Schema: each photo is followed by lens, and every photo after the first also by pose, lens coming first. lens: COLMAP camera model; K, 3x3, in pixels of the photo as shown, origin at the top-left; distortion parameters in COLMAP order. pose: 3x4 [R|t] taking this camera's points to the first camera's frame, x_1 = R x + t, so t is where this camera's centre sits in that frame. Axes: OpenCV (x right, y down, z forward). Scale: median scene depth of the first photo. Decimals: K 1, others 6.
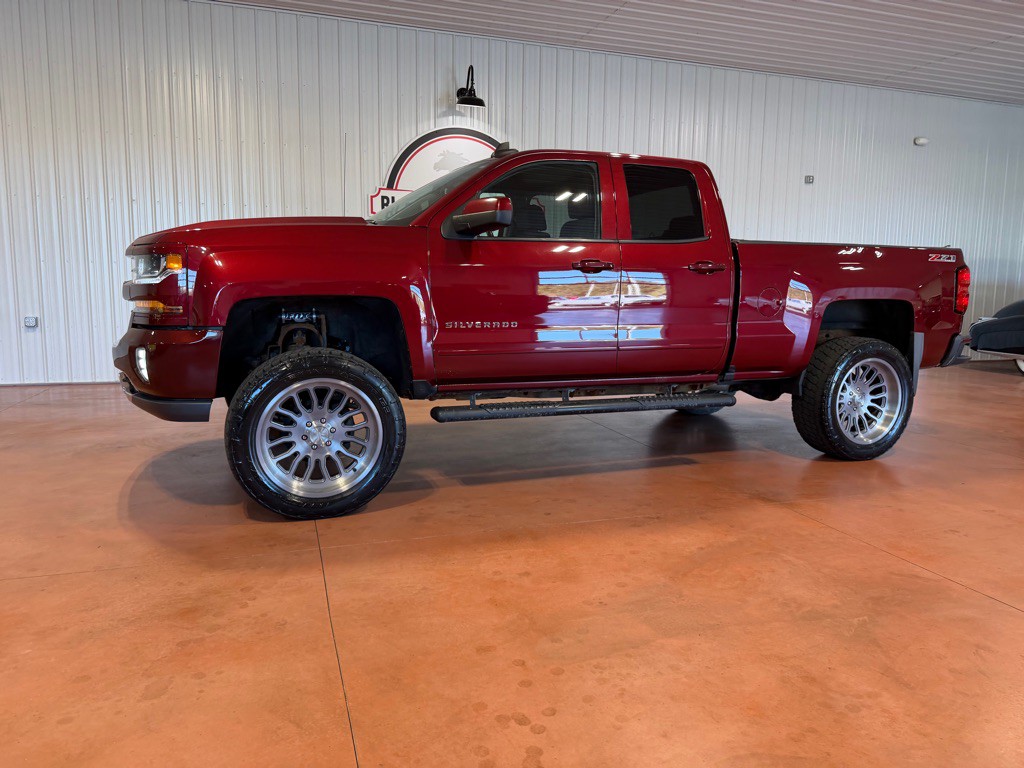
lens RADIAL K [[713.9, 0, 522.9], [0, 713.9, 382.6], [0, 0, 1]] dist [0.061958, -0.082920]
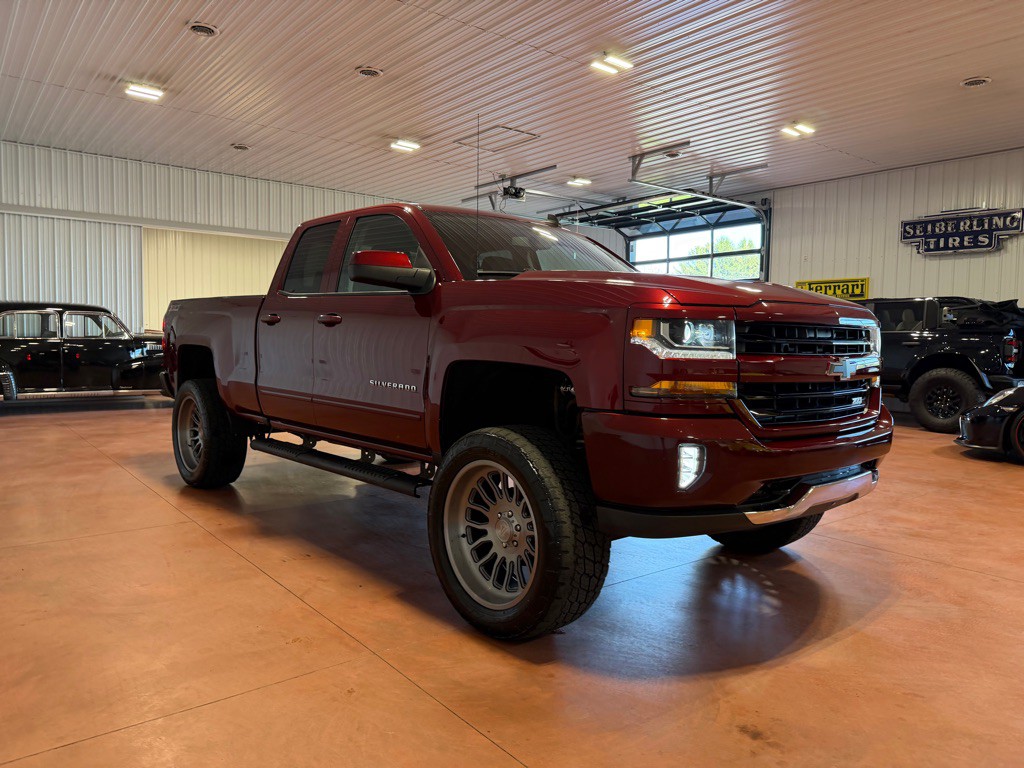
lens RADIAL K [[713.9, 0, 511.9], [0, 713.9, 382.3], [0, 0, 1]] dist [0.061958, -0.082920]
pose [[-0.338115, -0.078092, 0.937859, -1.163239], [0.103362, 0.987441, 0.119485, -0.245076], [-0.935411, 0.137338, -0.325797, 1.613962]]
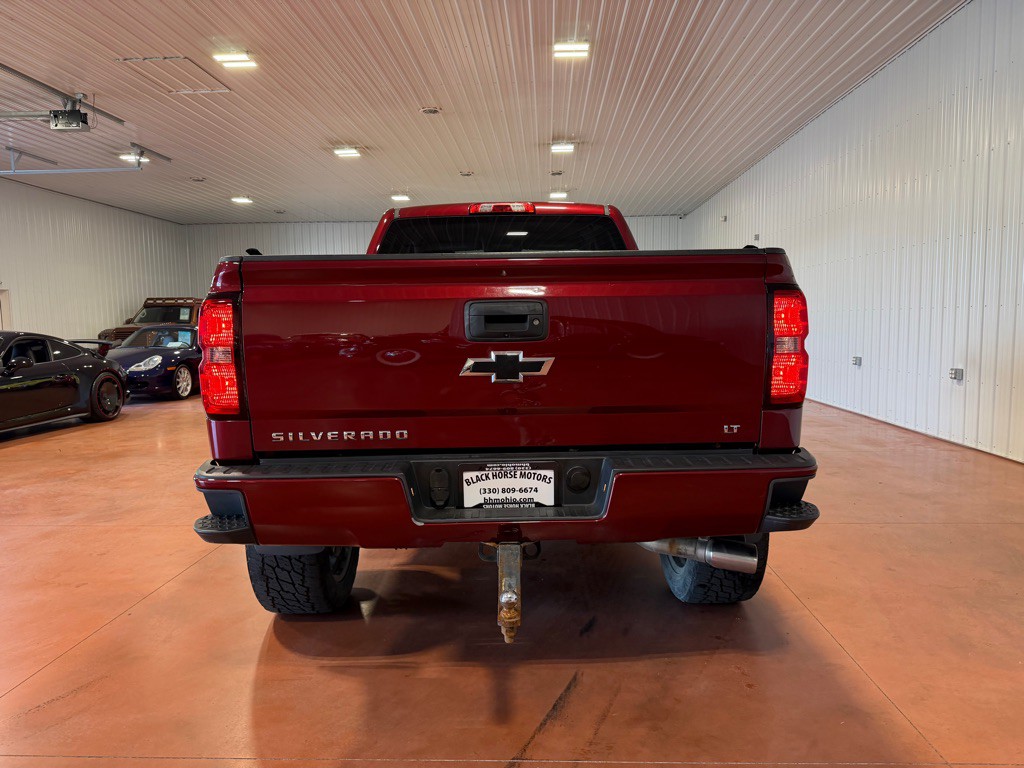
lens RADIAL K [[713.9, 0, 512.7], [0, 713.9, 390.9], [0, 0, 1]] dist [0.061958, -0.082920]
pose [[-0.362668, 0.084439, -0.928085, 1.284059], [-0.113286, 0.984506, 0.133841, -0.254174], [0.925007, 0.153679, -0.347483, 1.795918]]
